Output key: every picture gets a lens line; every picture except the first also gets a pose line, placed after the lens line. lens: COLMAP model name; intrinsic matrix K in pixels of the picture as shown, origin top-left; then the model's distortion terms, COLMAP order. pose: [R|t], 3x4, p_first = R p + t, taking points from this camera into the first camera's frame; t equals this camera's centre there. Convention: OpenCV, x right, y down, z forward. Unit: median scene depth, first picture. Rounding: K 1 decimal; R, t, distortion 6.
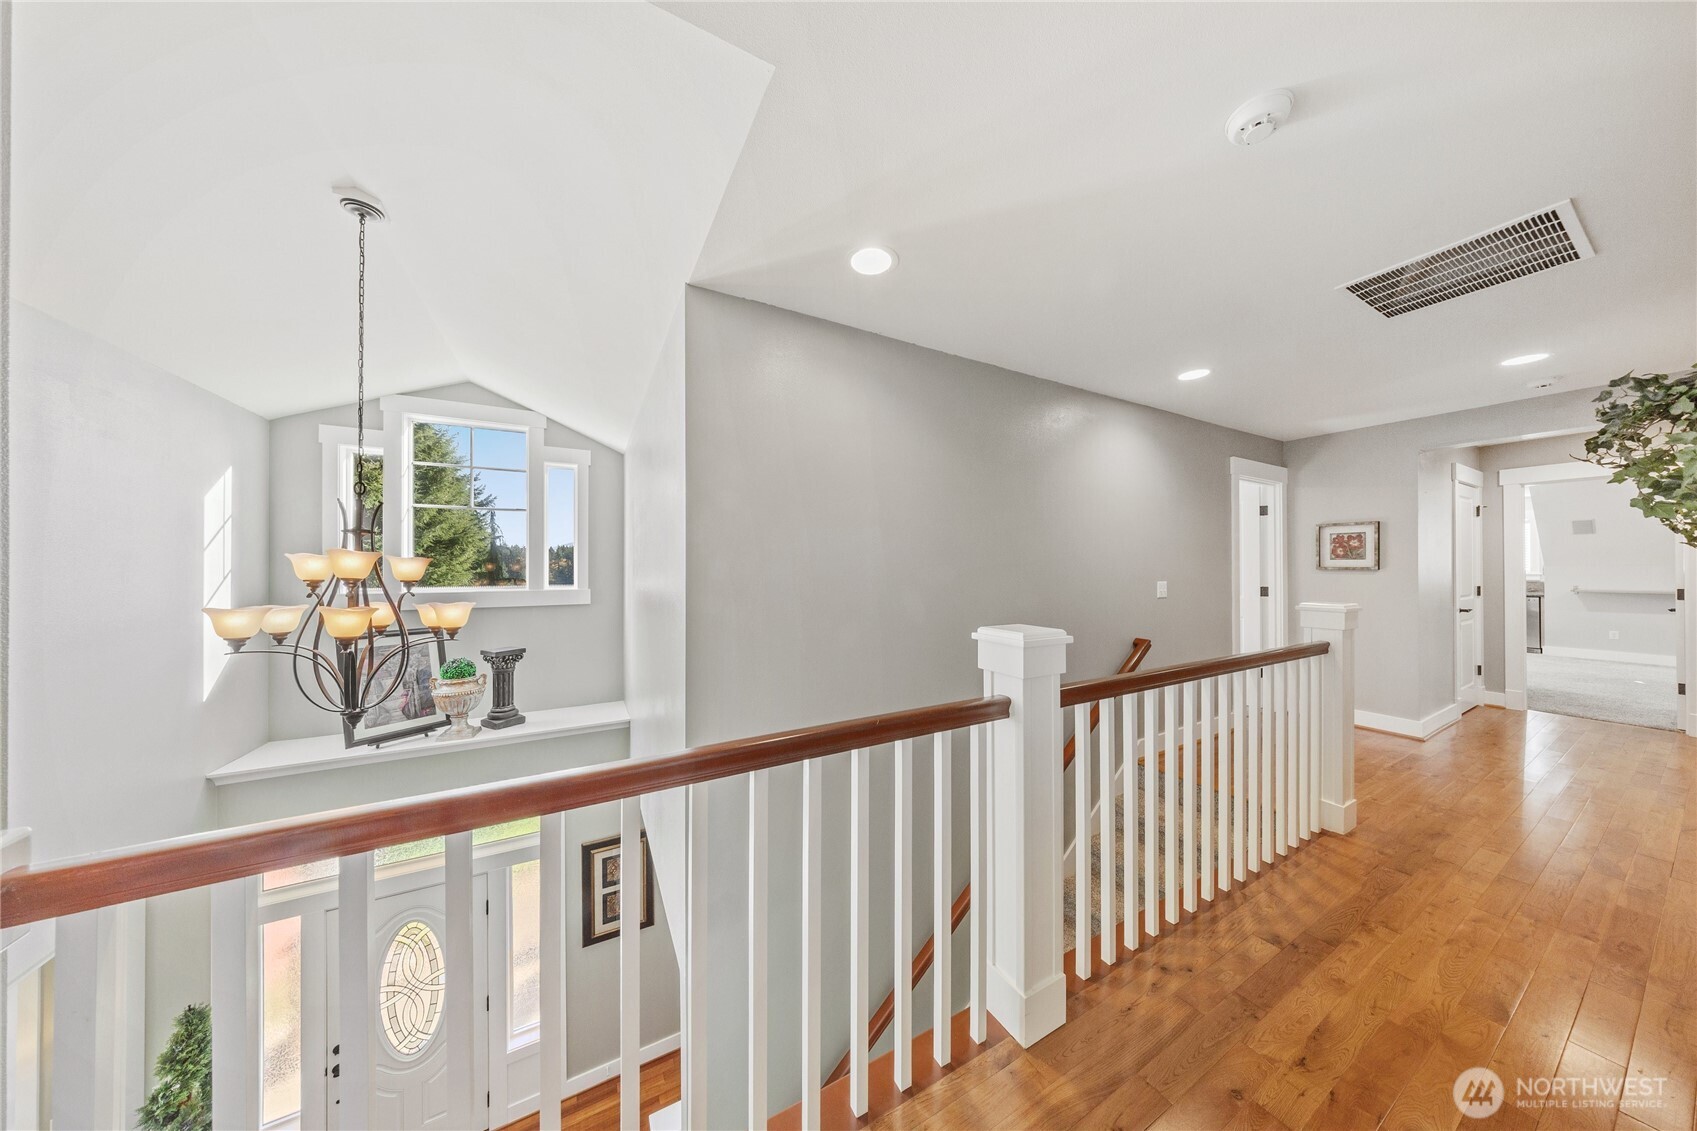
lens RADIAL K [[500.7, 0, 848.5], [0, 500.7, 565.5], [0, 0, 1]] dist [-0.001071, -0.000087]
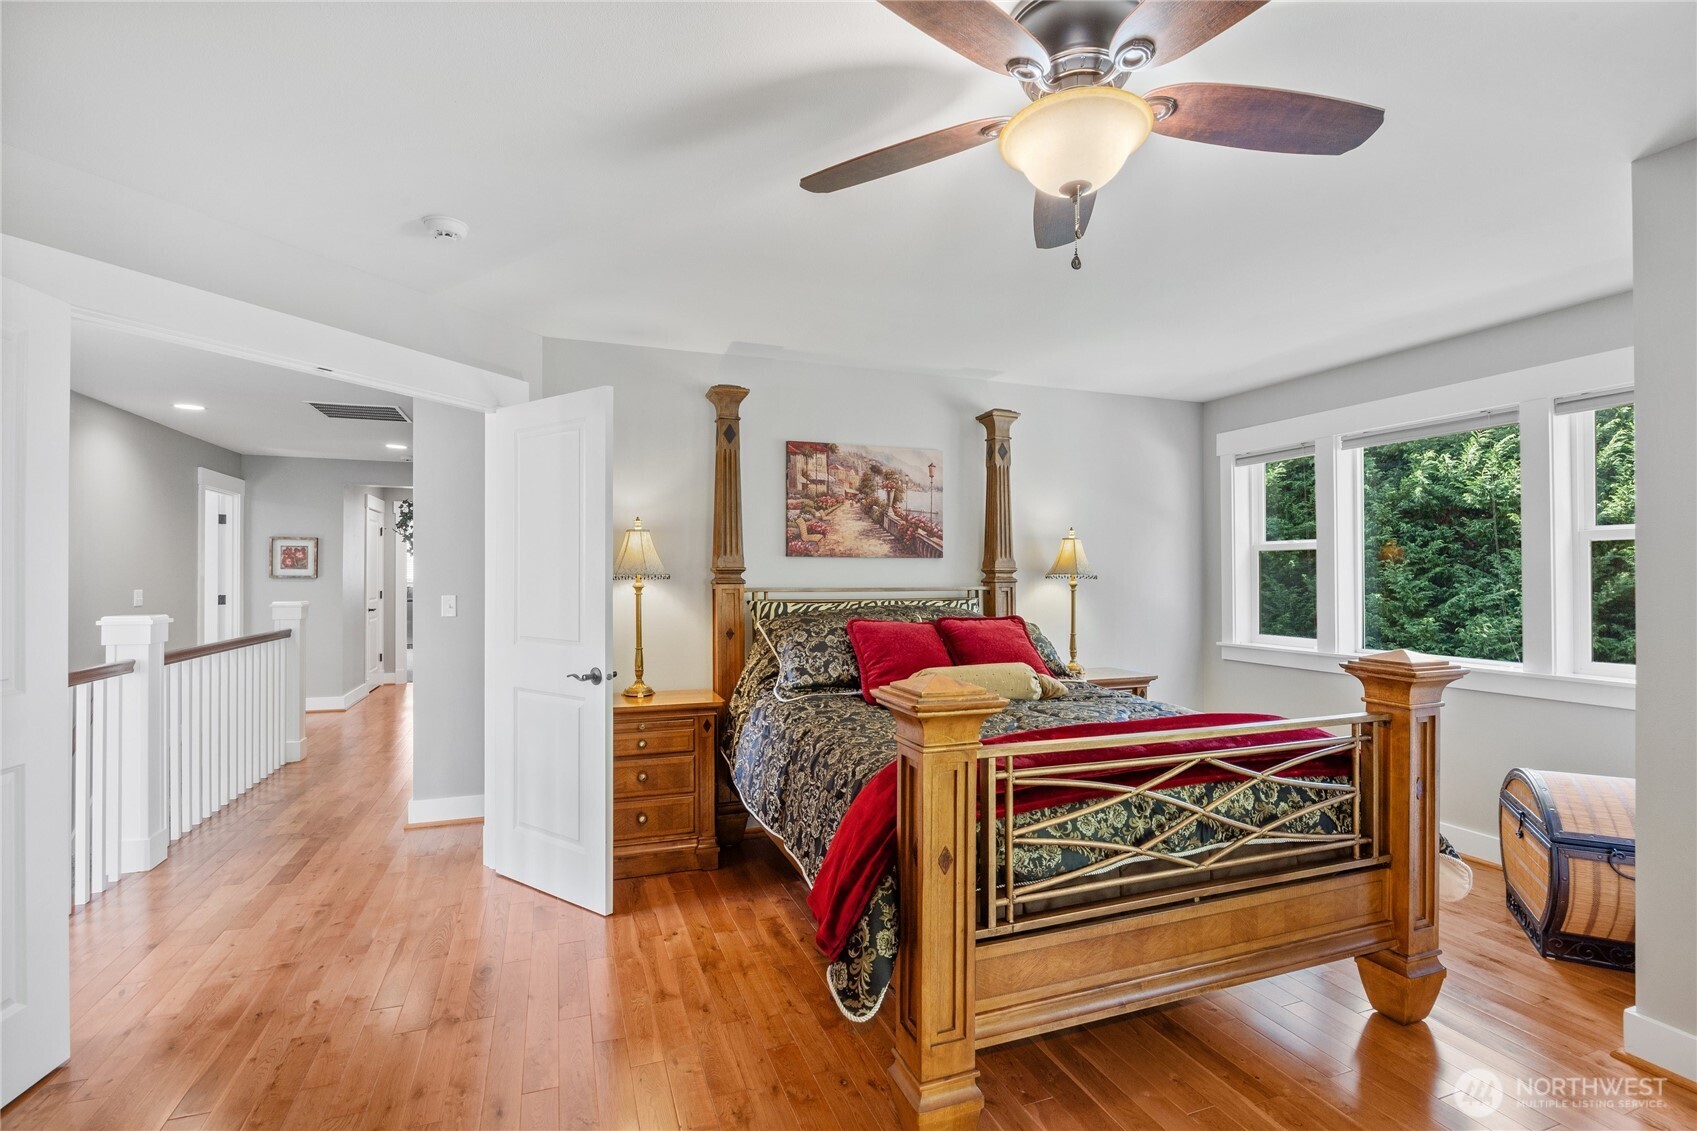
lens RADIAL K [[776.5, 0, 848.5], [0, 776.5, 565.5], [0, 0, 1]] dist [0.001045, 0.000026]
pose [[0.144902, 0.013398, 0.989355, -0.579923], [-0.004231, 0.999908, -0.012921, -0.002505], [-0.989437, -0.002314, 0.144945, -0.515005]]
